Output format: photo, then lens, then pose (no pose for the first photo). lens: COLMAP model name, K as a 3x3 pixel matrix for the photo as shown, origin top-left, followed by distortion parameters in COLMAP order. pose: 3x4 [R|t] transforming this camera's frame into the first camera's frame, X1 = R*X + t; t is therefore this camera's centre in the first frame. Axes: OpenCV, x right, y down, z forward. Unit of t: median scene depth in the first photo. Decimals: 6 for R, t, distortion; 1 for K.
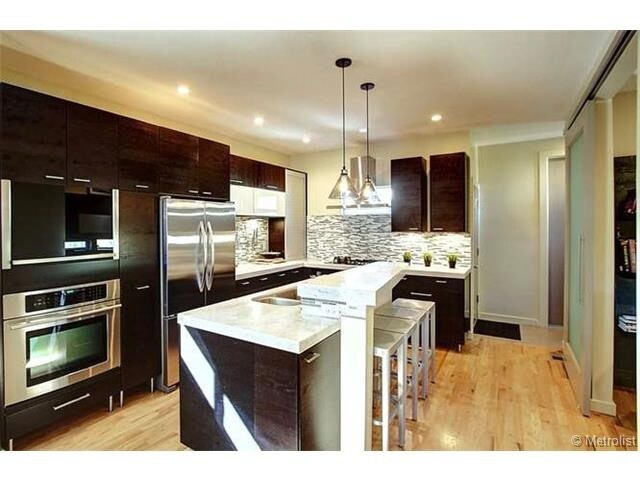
lens RADIAL K [[338.2, 0, 284.8], [0, 338.2, 226.0], [0, 0, 1]] dist [-0.000556, 0.000180]
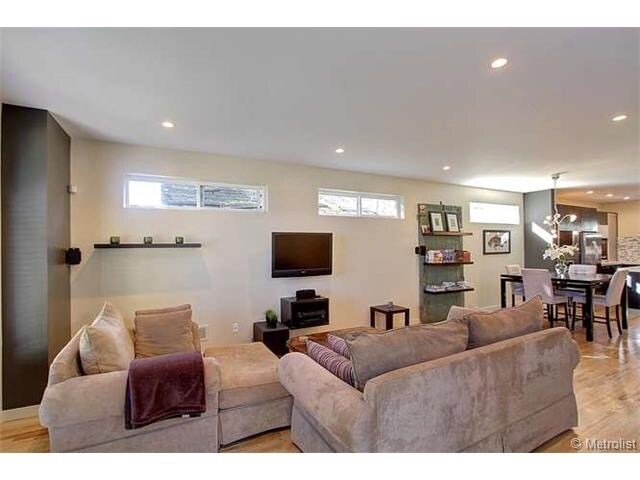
lens RADIAL K [[298.3, 0, 315.1], [0, 298.3, 244.3], [0, 0, 1]] dist [-0.012203, 0.000639]
pose [[0.877319, -0.014161, -0.479698, -0.679605], [0.009218, 0.999877, -0.012659, 0.014006], [0.479819, 0.006684, 0.877342, -1.298902]]
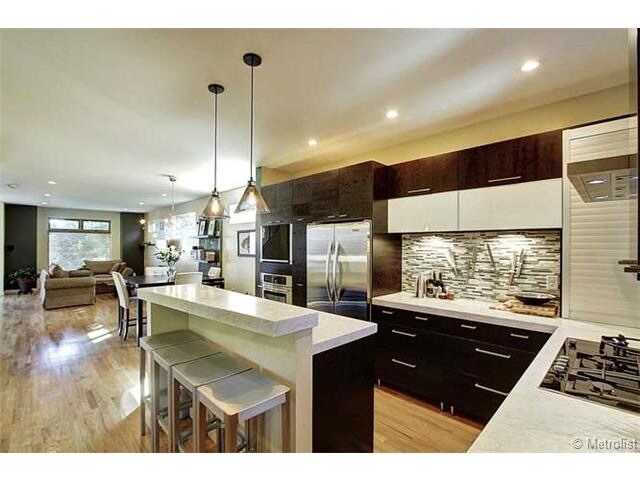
lens RADIAL K [[298.3, 0, 315.1], [0, 298.3, 244.3], [0, 0, 1]] dist [-0.012203, 0.000639]
pose [[-0.196479, 0.000732, -0.980508, 0.525290], [-0.001955, 0.999997, 0.001138, -0.003335], [0.980506, 0.002141, -0.196477, 0.771736]]
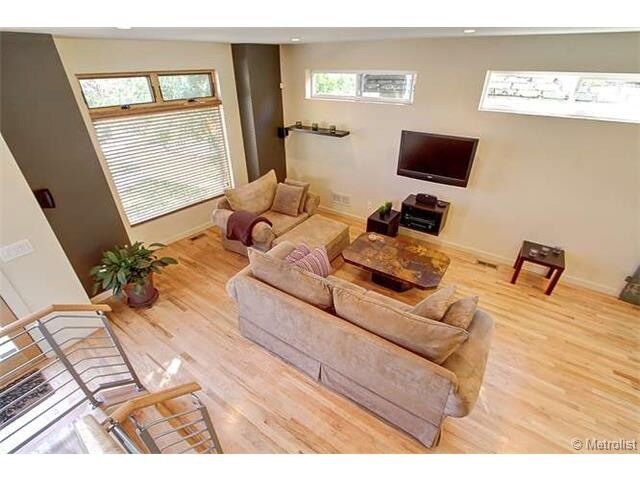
lens RADIAL K [[297.2, 0, 320.0], [0, 297.2, 240.0], [0, 0, 1]] dist [-0.033623, 0.000026]
pose [[0.007614, 0.516330, -0.856356, -0.341717], [0.001727, 0.856373, 0.516355, -0.189695], [0.999970, -0.005411, 0.005629, -0.858995]]
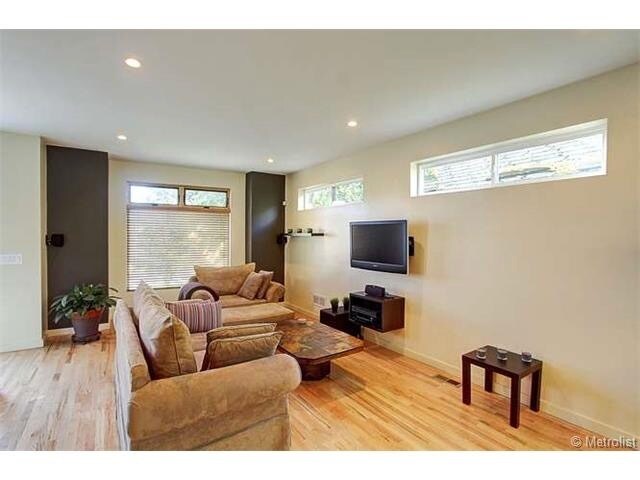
lens RADIAL K [[305.2, 0, 312.2], [0, 305.2, 239.1], [0, 0, 1]] dist [-0.014725, 0.000580]
pose [[-0.365615, 0.015065, -0.930644, -0.333299], [-0.006003, 0.999810, 0.018543, 0.001320], [0.930747, 0.012366, -0.365456, -0.411149]]
